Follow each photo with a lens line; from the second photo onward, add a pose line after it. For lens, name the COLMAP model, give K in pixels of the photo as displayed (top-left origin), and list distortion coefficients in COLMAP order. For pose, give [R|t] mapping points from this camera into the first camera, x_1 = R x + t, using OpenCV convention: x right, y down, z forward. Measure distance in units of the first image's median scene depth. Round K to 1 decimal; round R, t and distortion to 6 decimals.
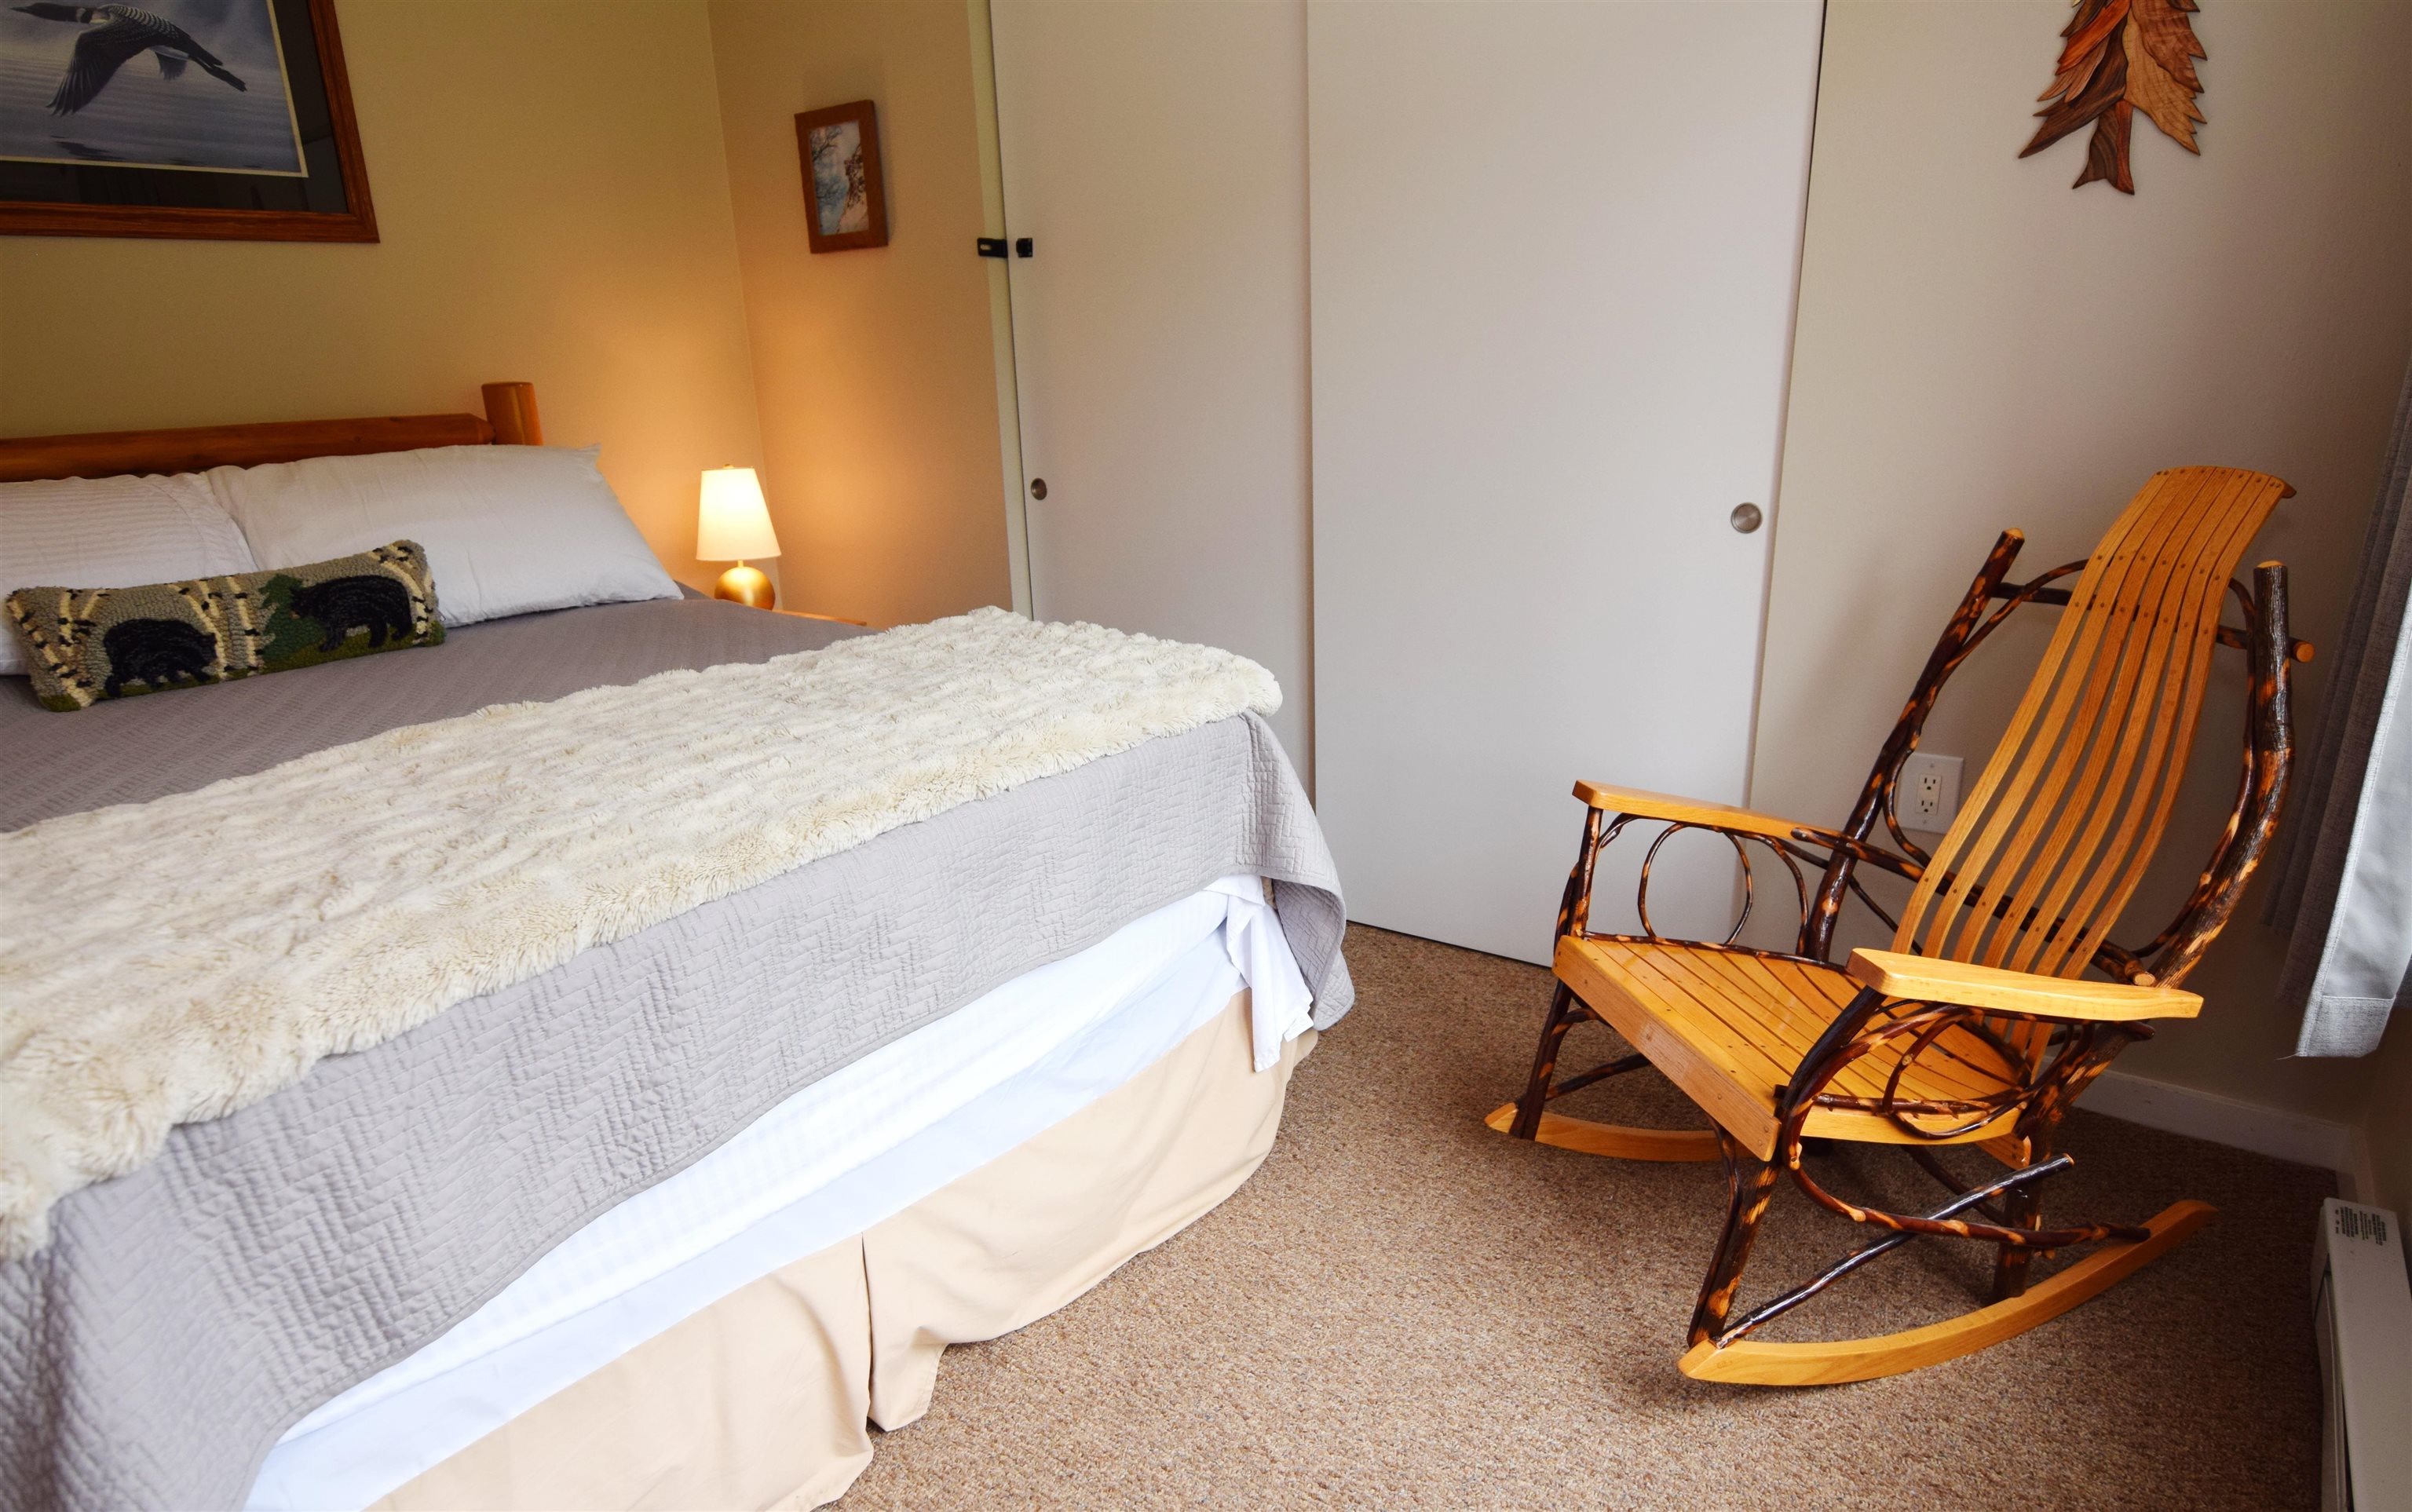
lens RADIAL K [[1307.5, 0, 1201.3], [0, 1307.5, 773.8], [0, 0, 1]] dist [-0.008787, -0.003295]
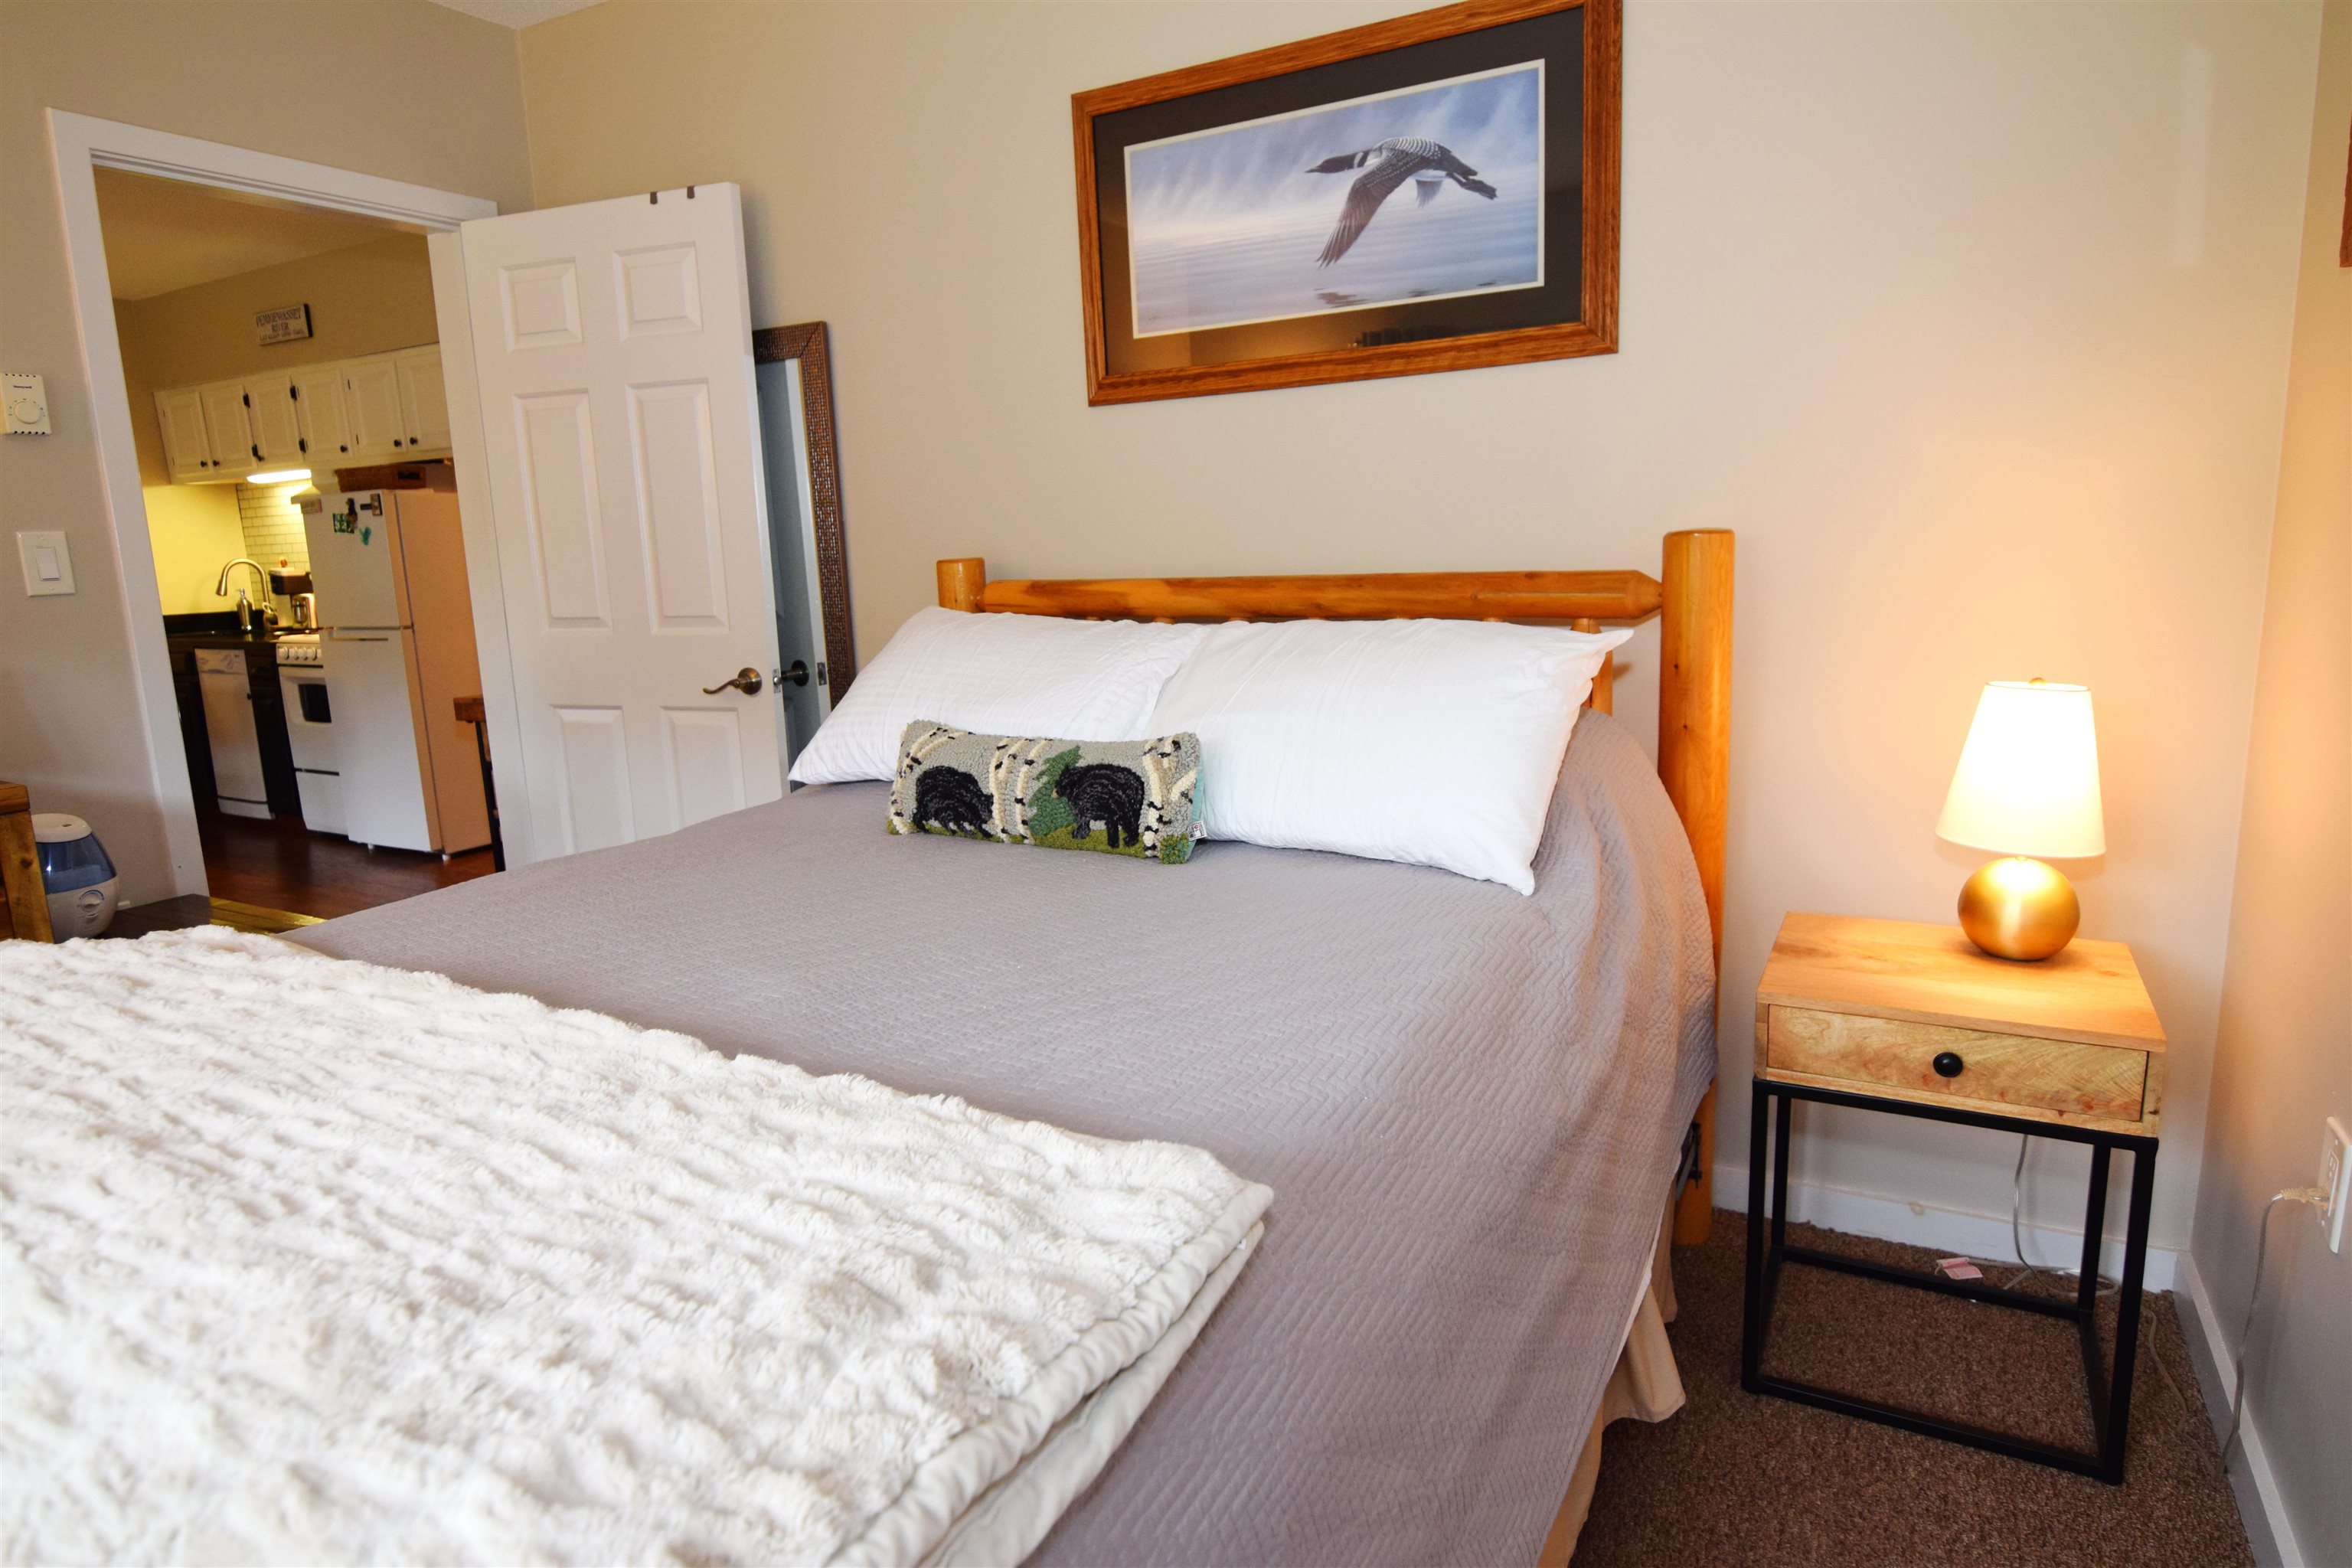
lens RADIAL K [[1342.7, 0, 1172.6], [0, 1342.7, 770.2], [0, 0, 1]] dist [-0.001437, -0.000117]
pose [[0.128272, 0.193629, -0.972653, 0.208091], [-0.274015, 0.949496, 0.152883, -0.287081], [0.953133, 0.246911, 0.174851, 0.864606]]
